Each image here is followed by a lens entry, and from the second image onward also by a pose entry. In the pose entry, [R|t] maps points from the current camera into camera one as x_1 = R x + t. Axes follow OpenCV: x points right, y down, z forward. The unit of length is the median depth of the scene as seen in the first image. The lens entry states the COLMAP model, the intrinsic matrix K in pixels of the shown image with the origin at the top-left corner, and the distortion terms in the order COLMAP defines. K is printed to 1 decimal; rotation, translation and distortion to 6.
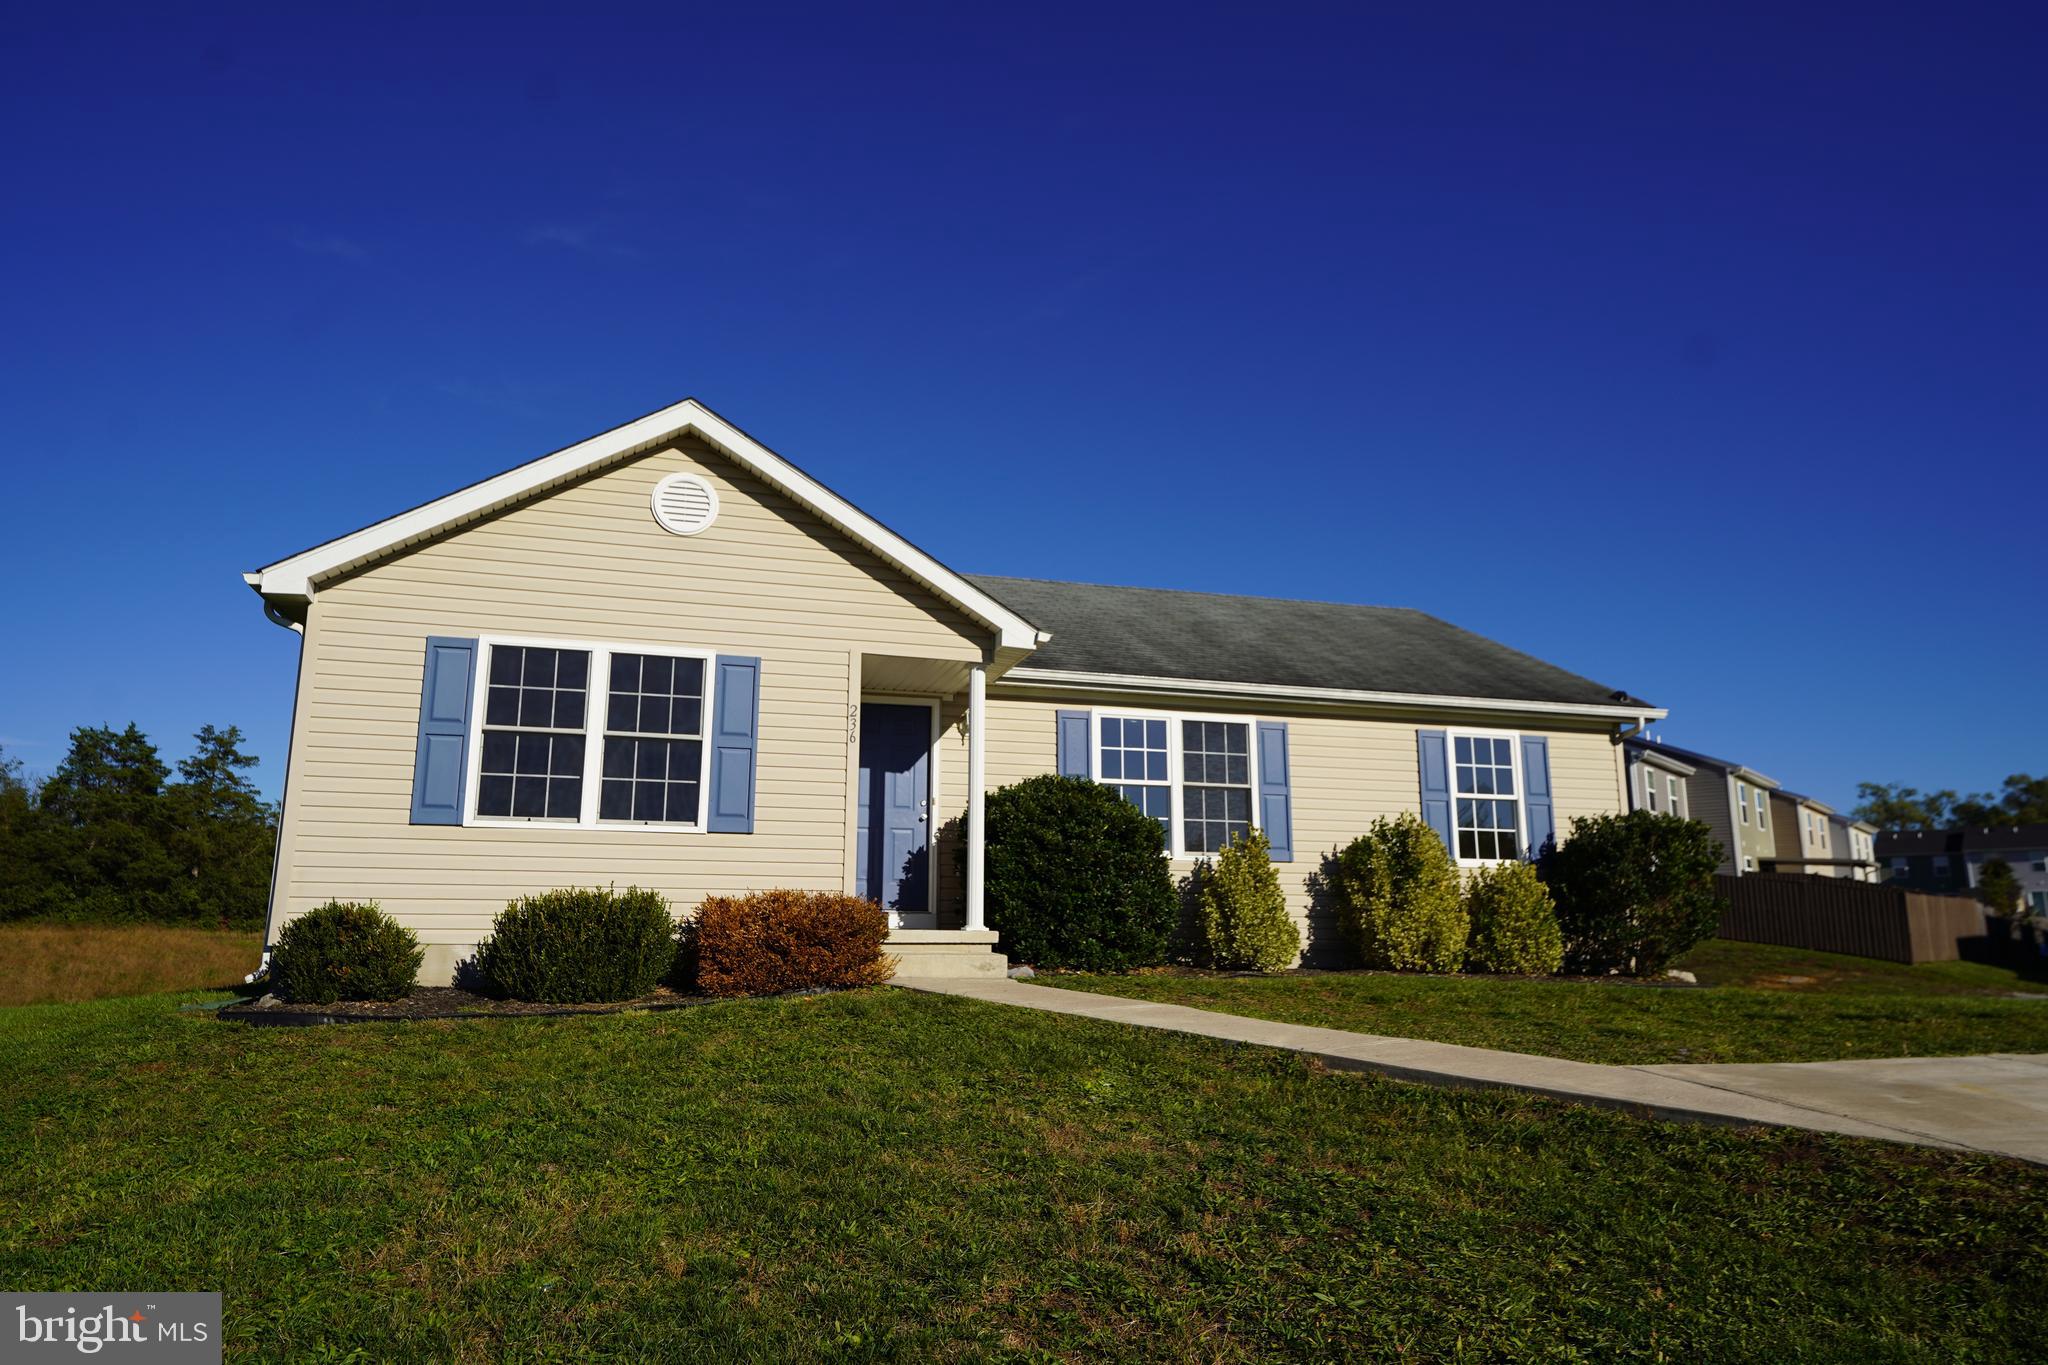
lens RADIAL K [[1359.4, 0, 1024.8], [0, 1359.4, 679.6], [0, 0, 1]] dist [0.023838, -0.003536]
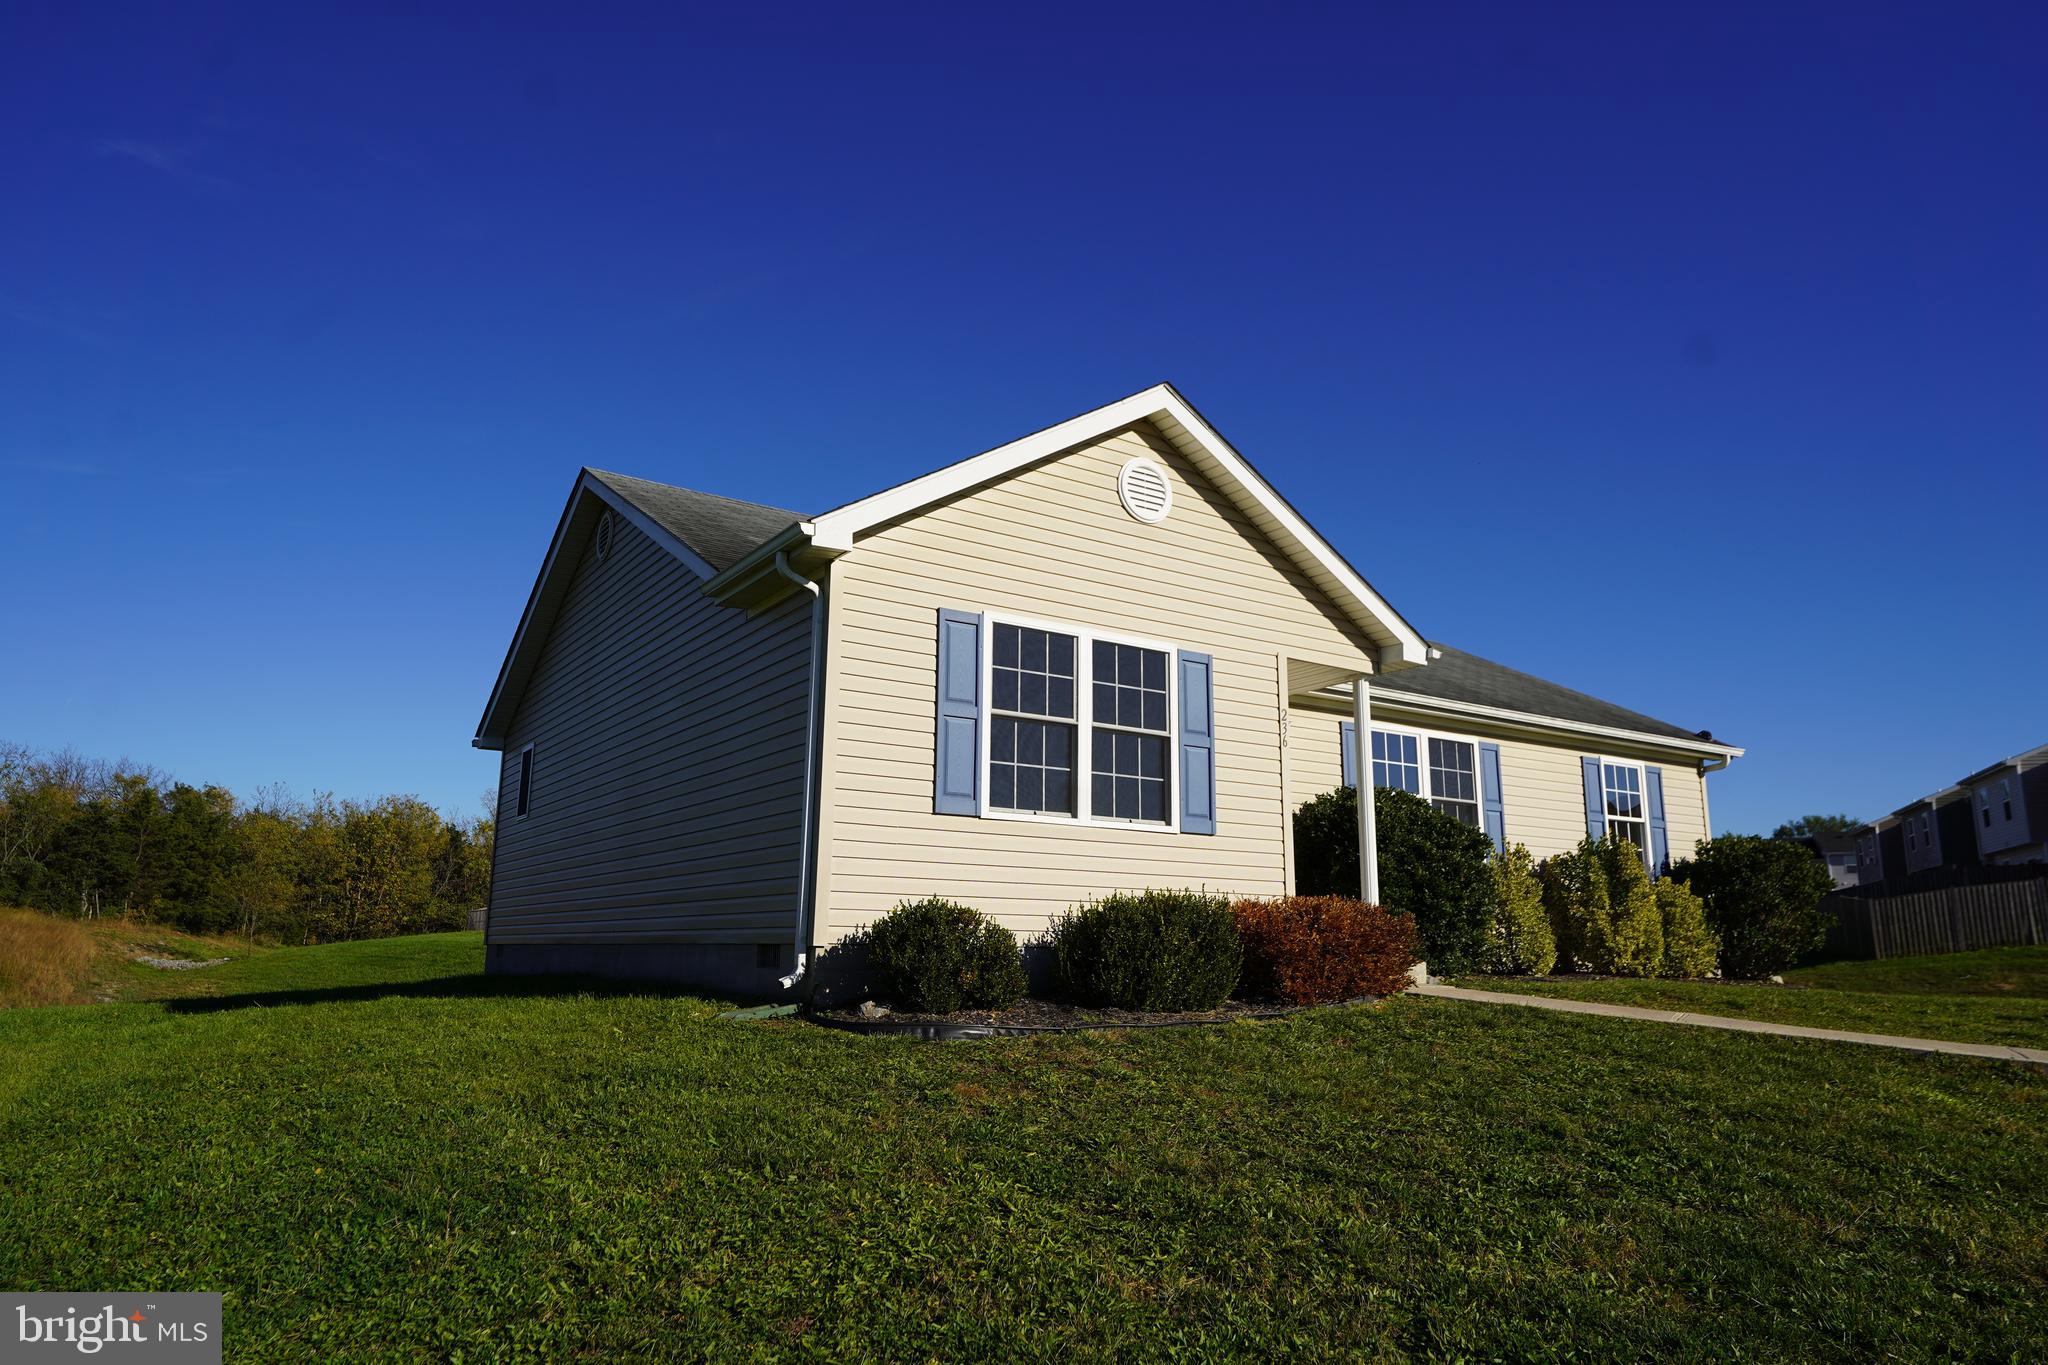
lens RADIAL K [[1319.6, 0, 1024.0], [0, 1319.6, 676.6], [0, 0, 1]] dist [0.006959, -0.001446]
pose [[0.956429, 0.068054, 0.283924, -0.590114], [-0.068013, 0.997634, -0.010014, 0.017756], [-0.283933, -0.009733, 0.958795, 0.128108]]
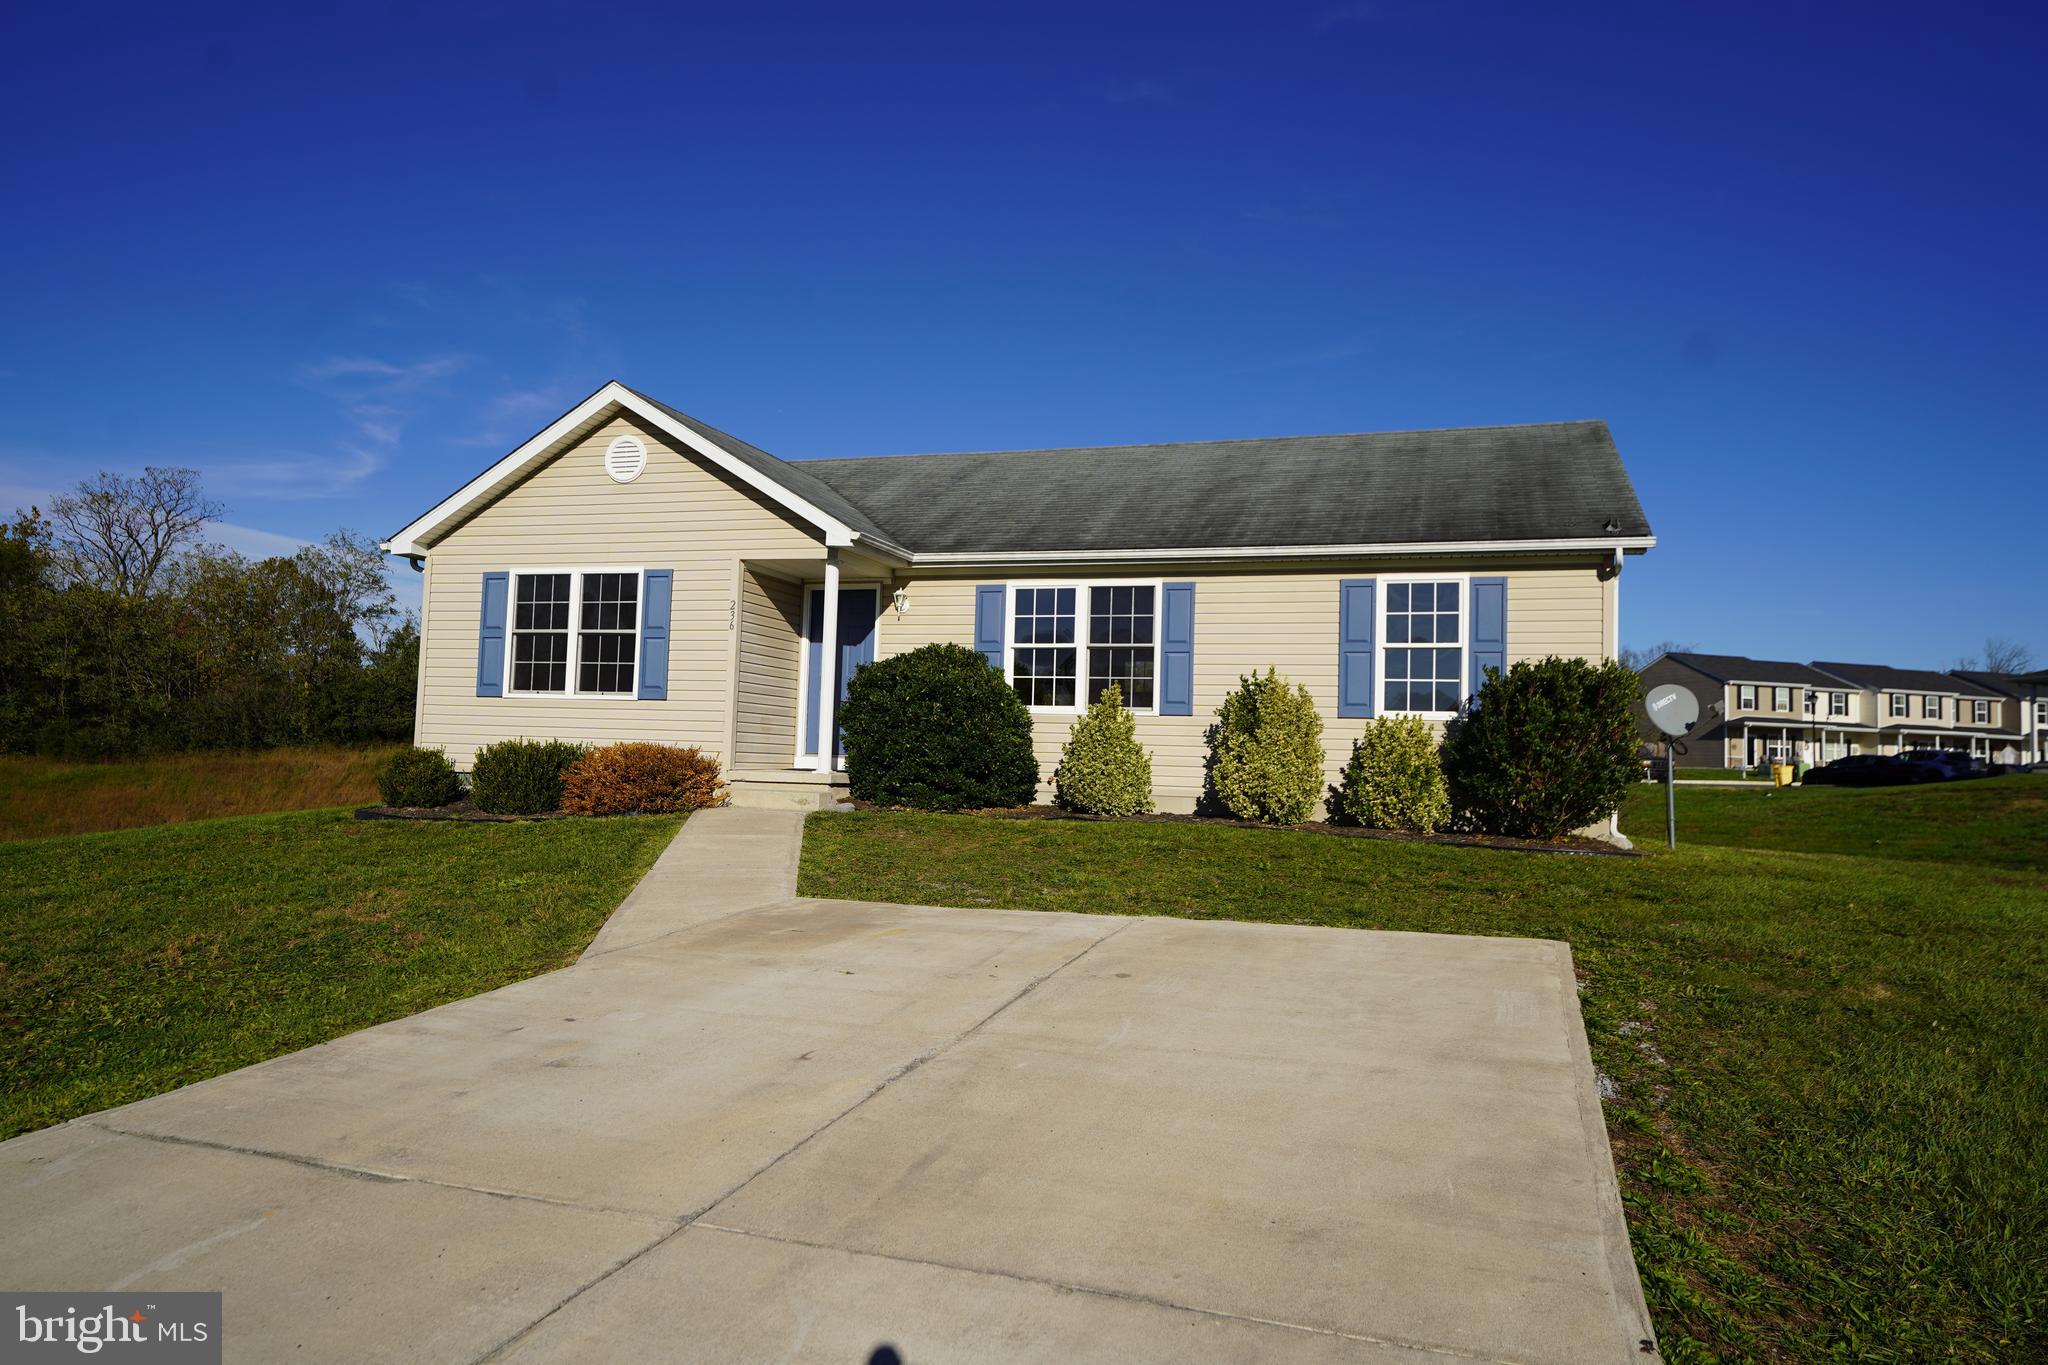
lens RADIAL K [[1359.4, 0, 1011.8], [0, 1359.4, 689.8], [0, 0, 1]] dist [0.023838, -0.003536]
pose [[0.818166, -0.009909, -0.574897, 0.846983], [0.087094, 0.990450, 0.106876, -0.012681], [0.568348, -0.137513, 0.811216, 0.085716]]
